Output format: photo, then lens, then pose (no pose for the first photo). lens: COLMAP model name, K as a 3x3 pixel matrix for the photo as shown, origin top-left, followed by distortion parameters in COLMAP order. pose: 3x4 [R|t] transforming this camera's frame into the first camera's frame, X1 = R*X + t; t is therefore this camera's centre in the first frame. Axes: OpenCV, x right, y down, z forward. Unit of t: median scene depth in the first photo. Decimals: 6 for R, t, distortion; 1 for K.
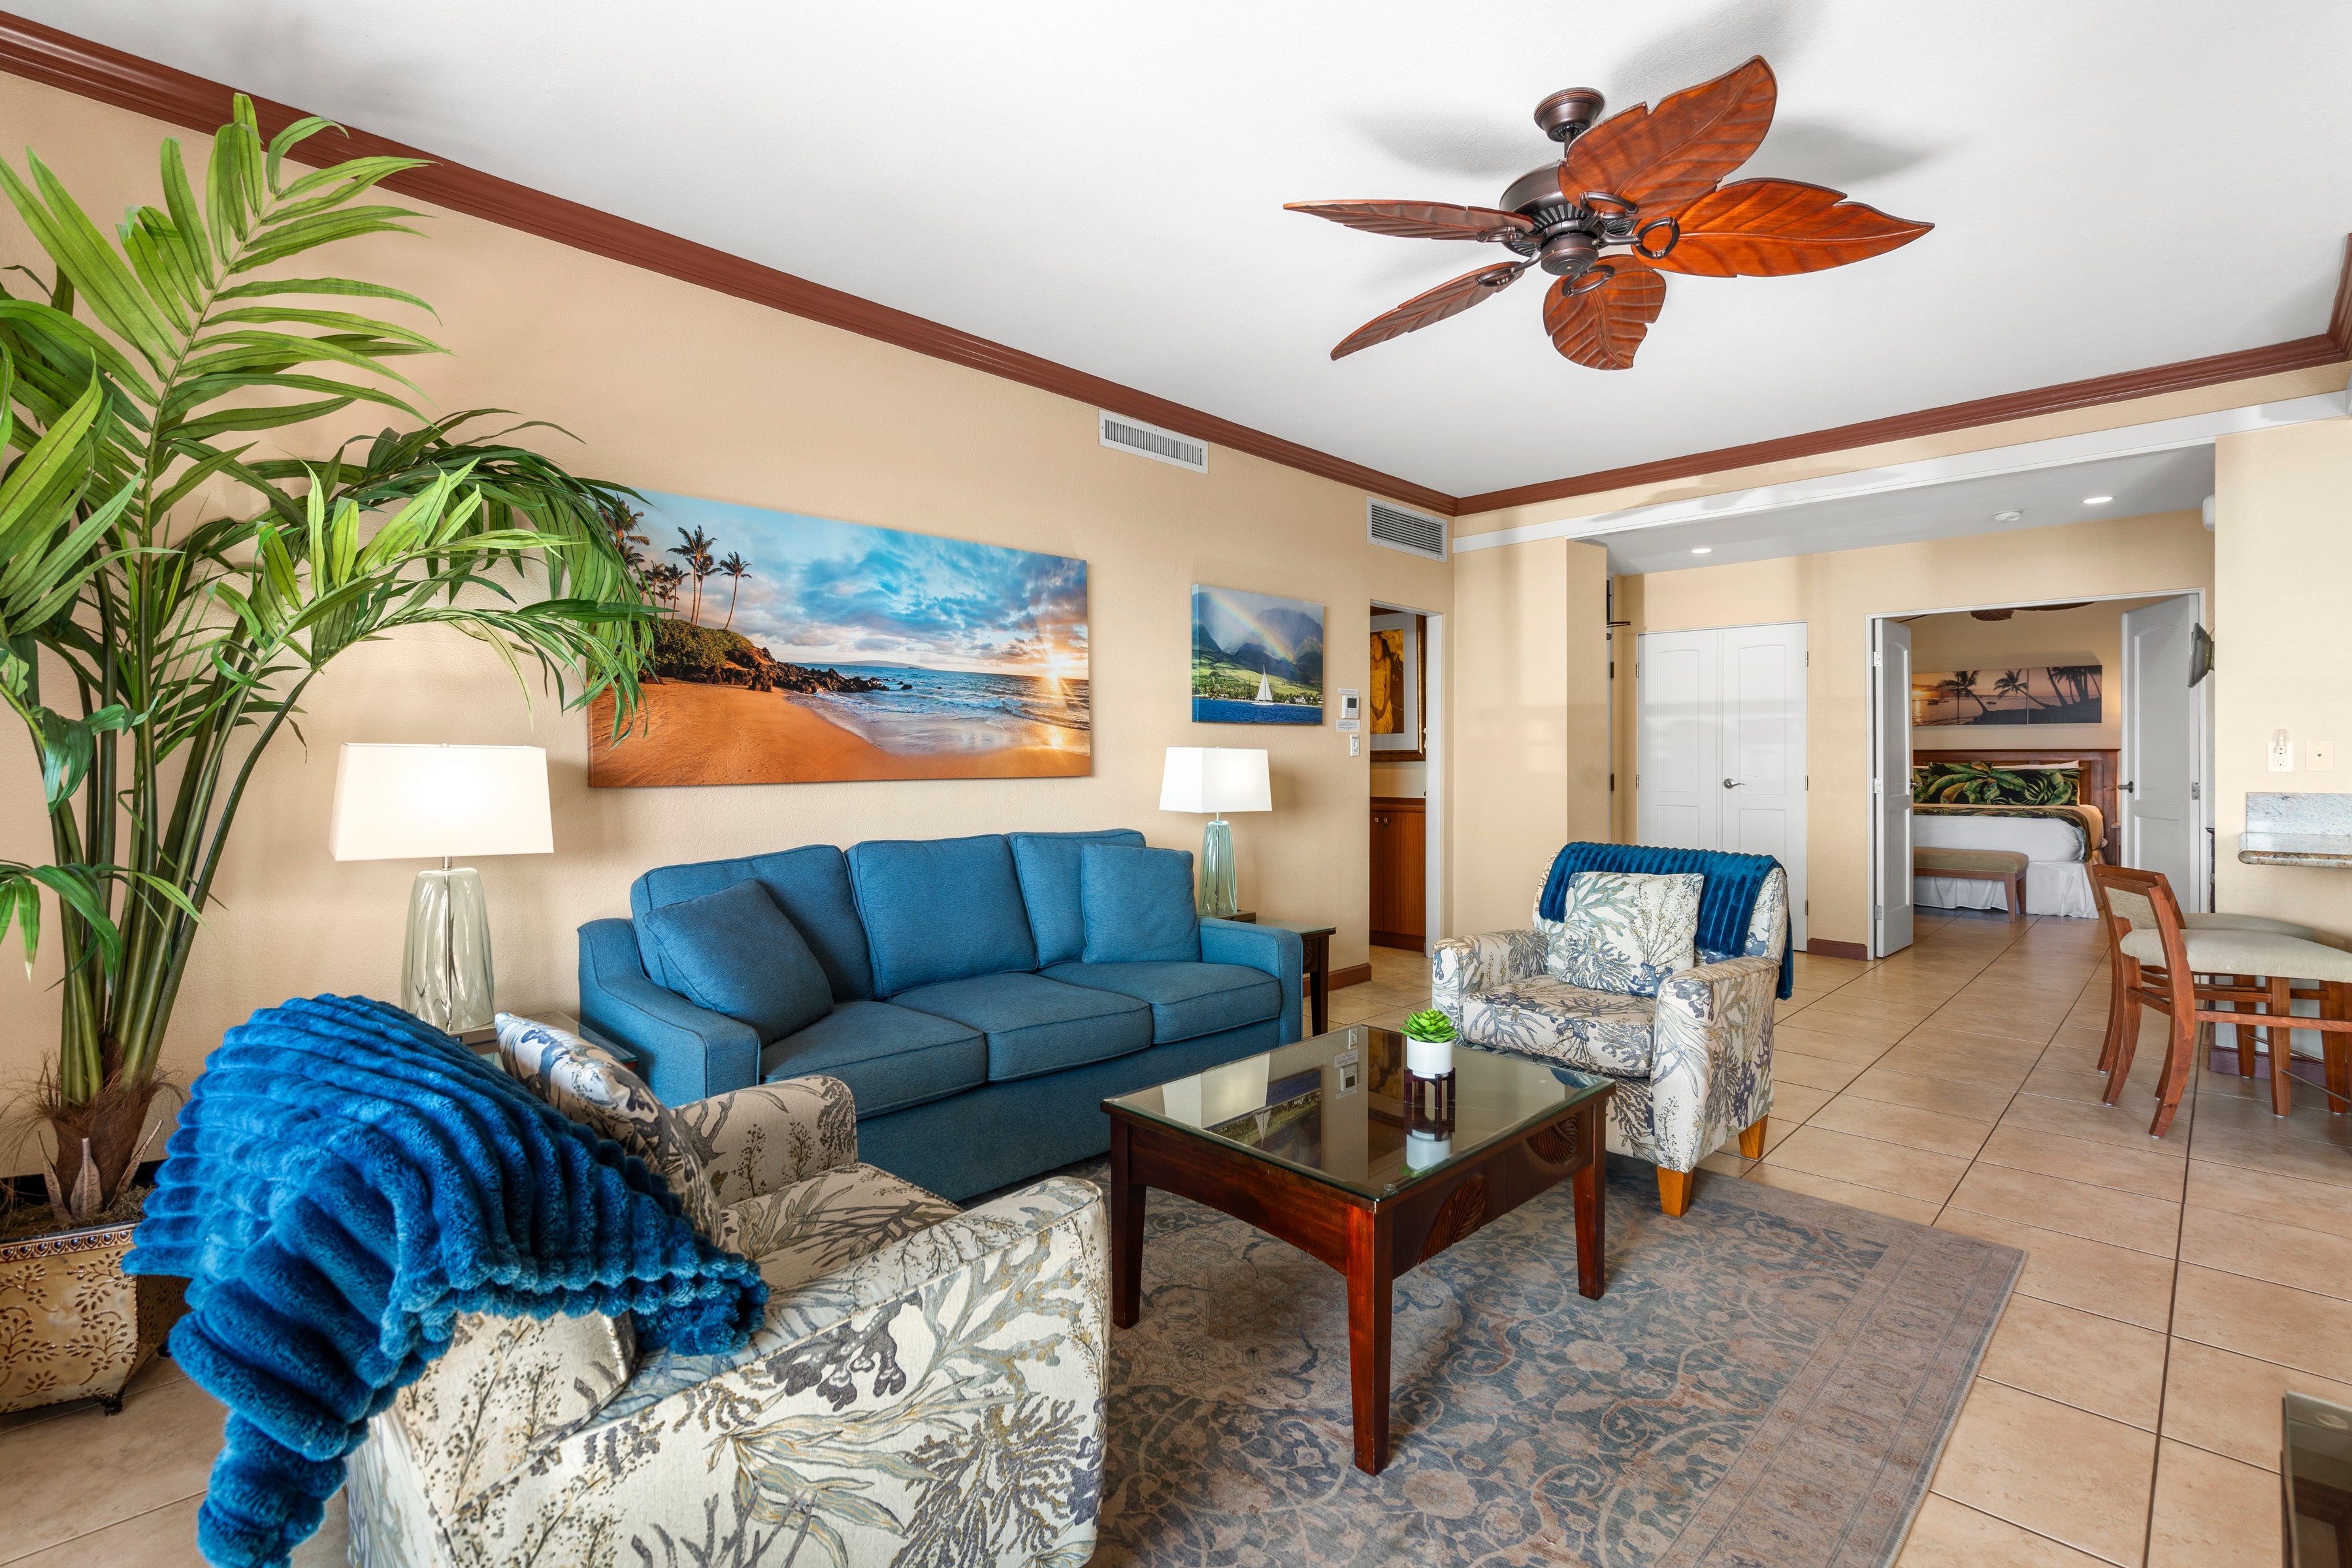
lens RADIAL K [[1065.2, 0, 1172.5], [0, 1065.2, 759.9], [0, 0, 1]] dist [-0.005151, 0.001443]
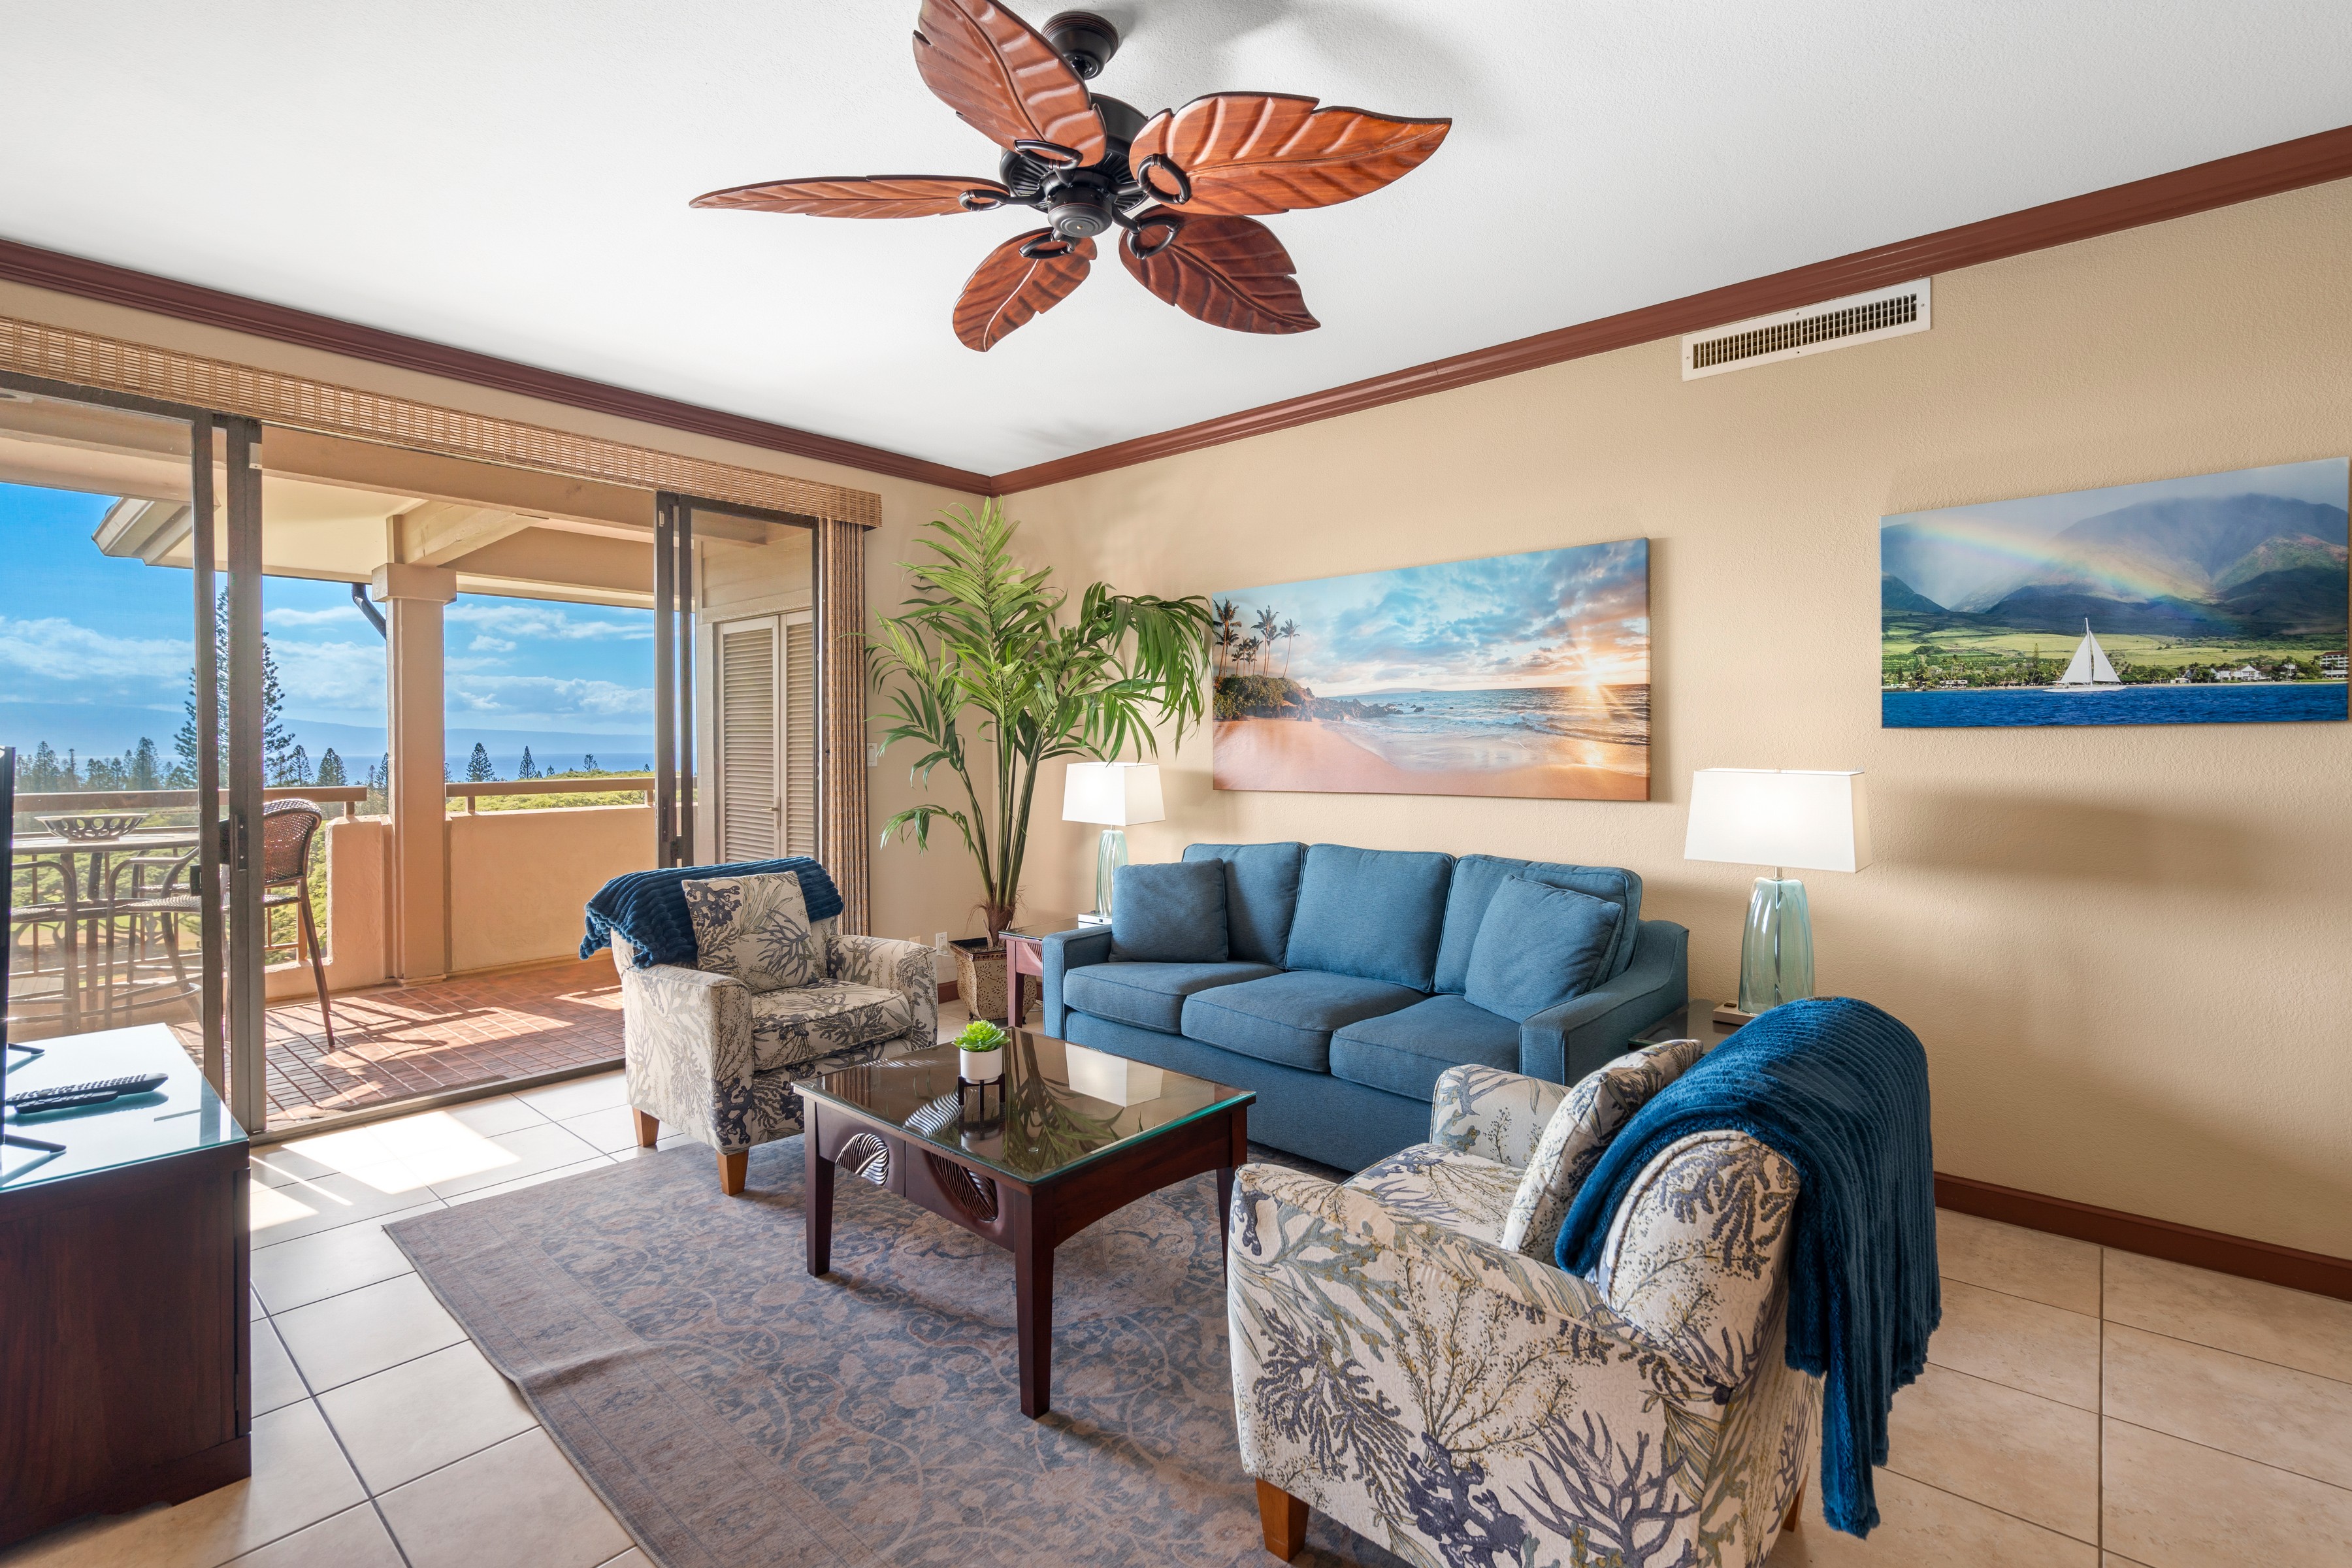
lens RADIAL K [[1065.3, 0, 1176.7], [0, 1065.3, 755.4], [0, 0, 1]] dist [0.000071, 0.000850]
pose [[0.071417, 0.010622, -0.997390, 0.774561], [-0.001090, 0.999944, 0.010571, -0.030913], [0.997446, 0.000332, 0.071425, 0.637949]]
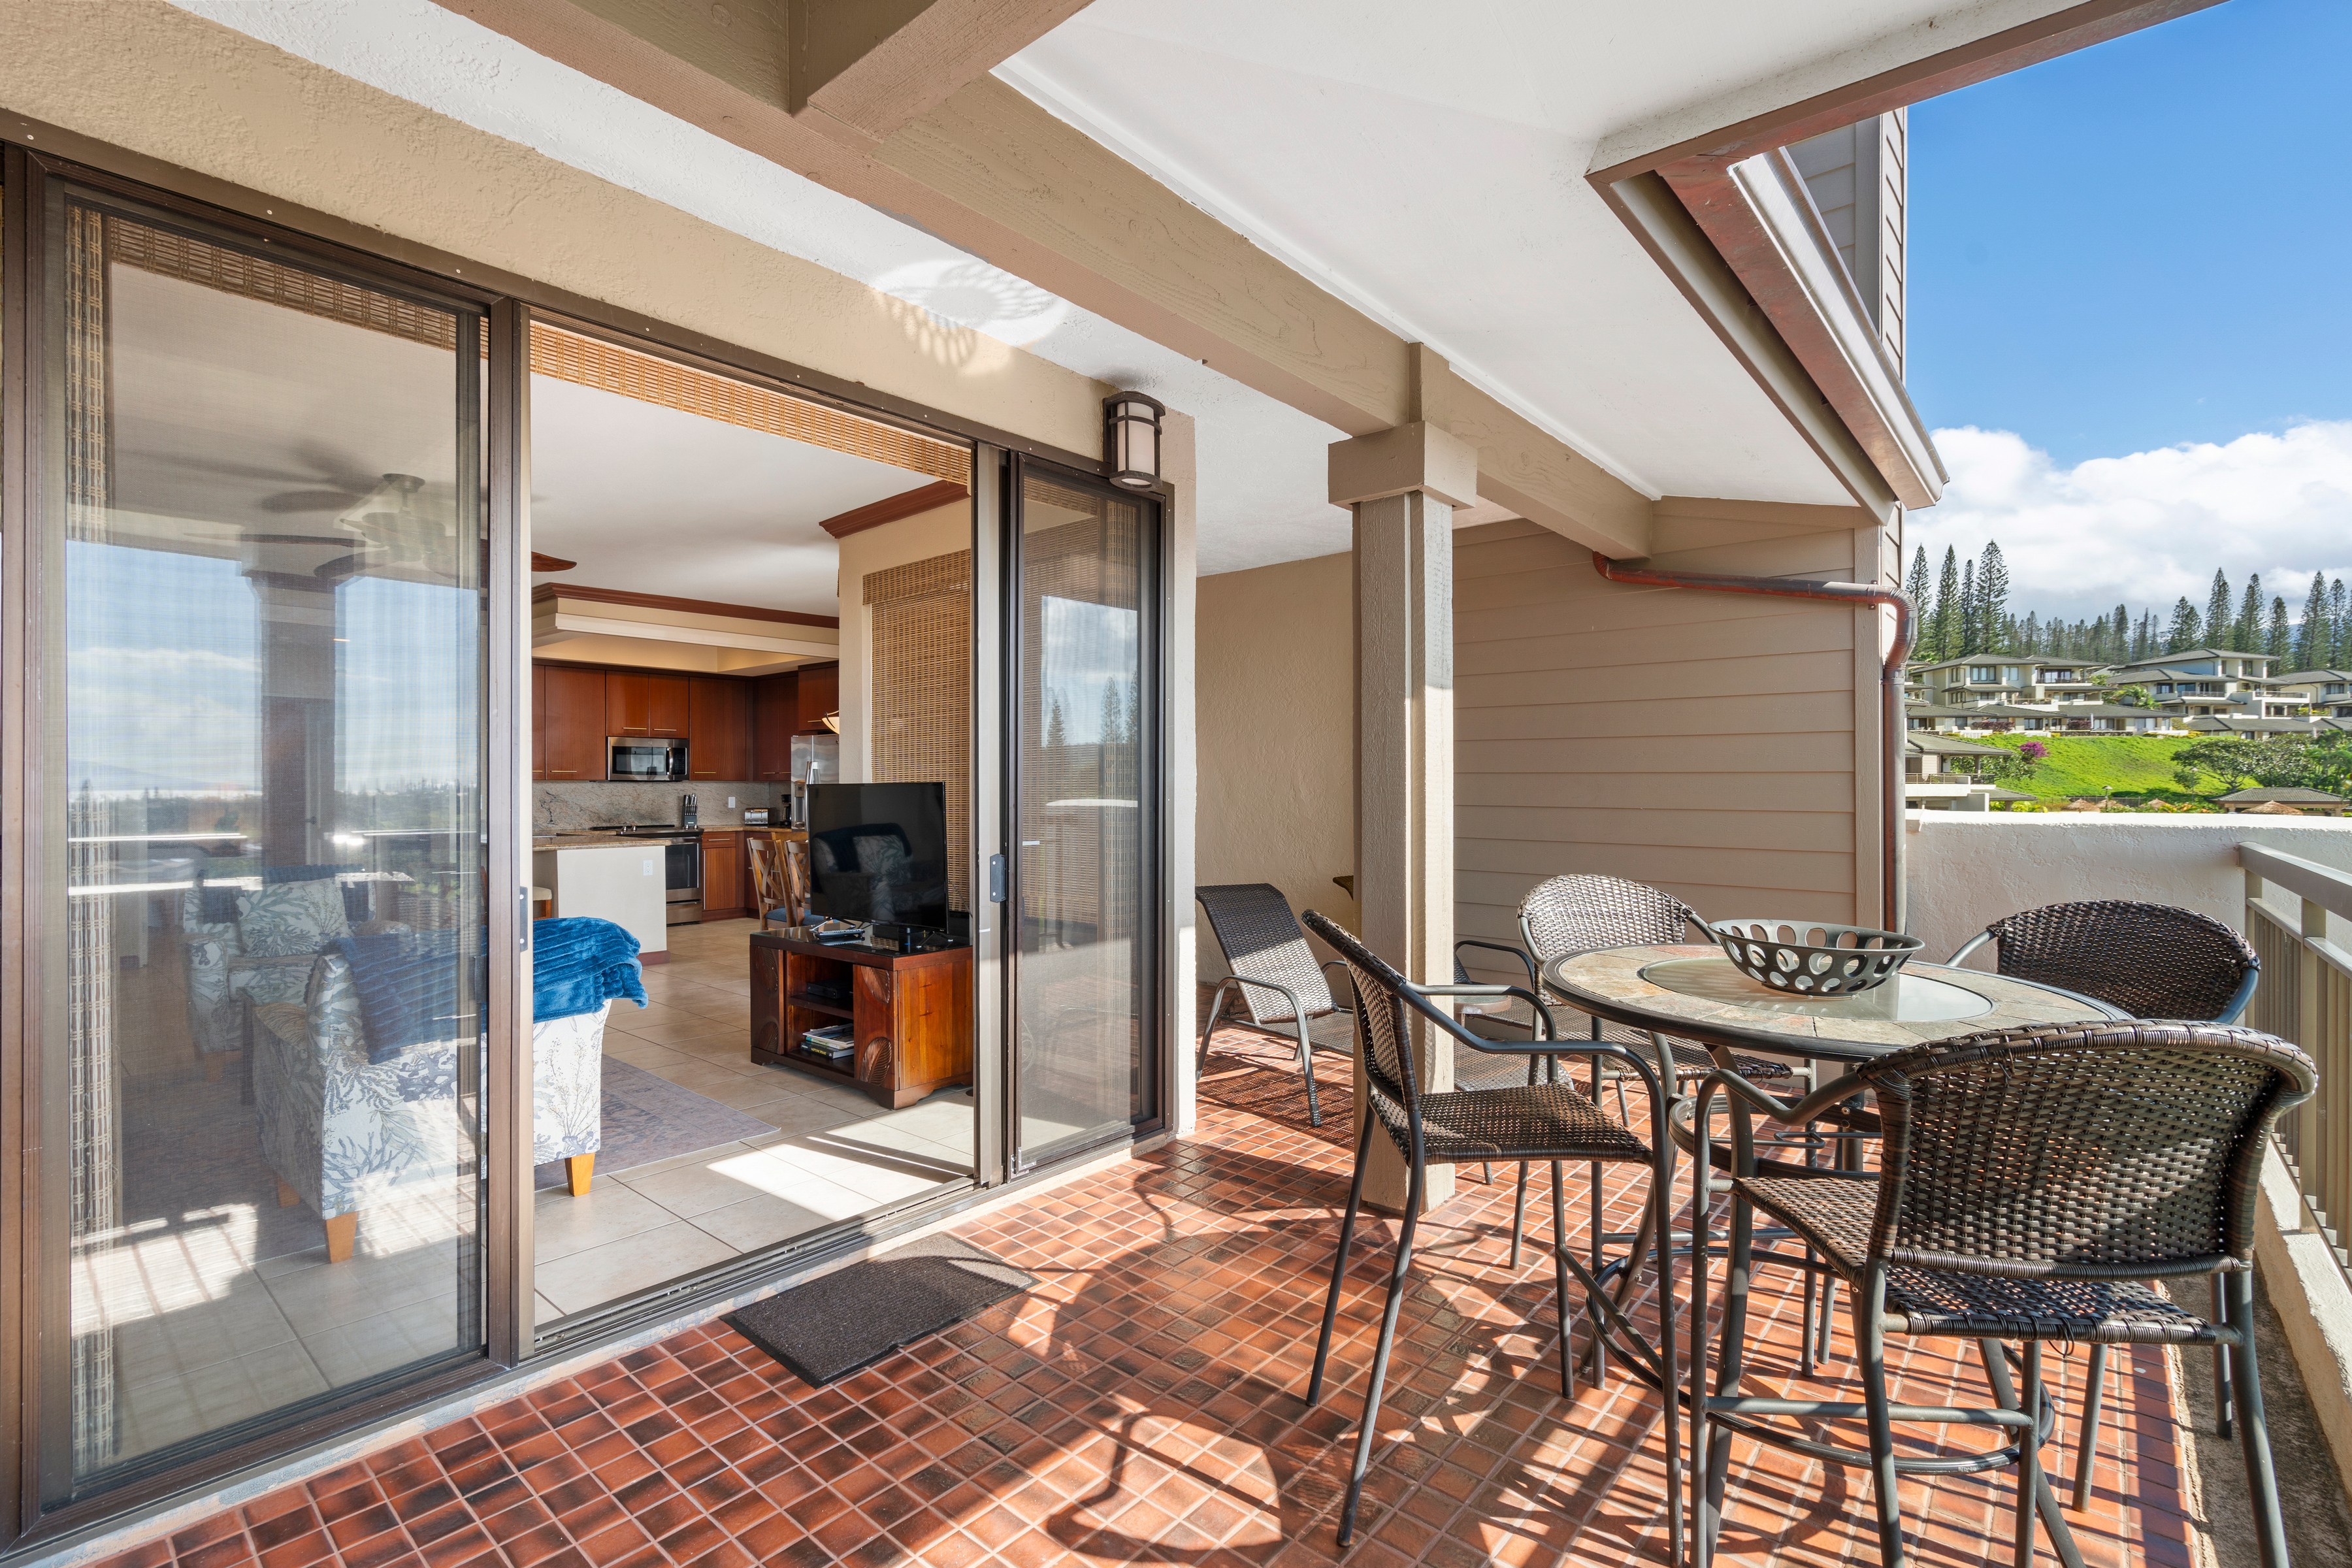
lens RADIAL K [[1065.9, 0, 1176.0], [0, 1065.9, 784.0], [0, 0, 1]] dist [-0.009283, 0.000551]
pose [[-0.076331, 0.003962, 0.997075, -1.050253], [0.005776, 0.999977, -0.003531, -0.021479], [-0.997066, 0.005490, -0.076352, -0.161530]]
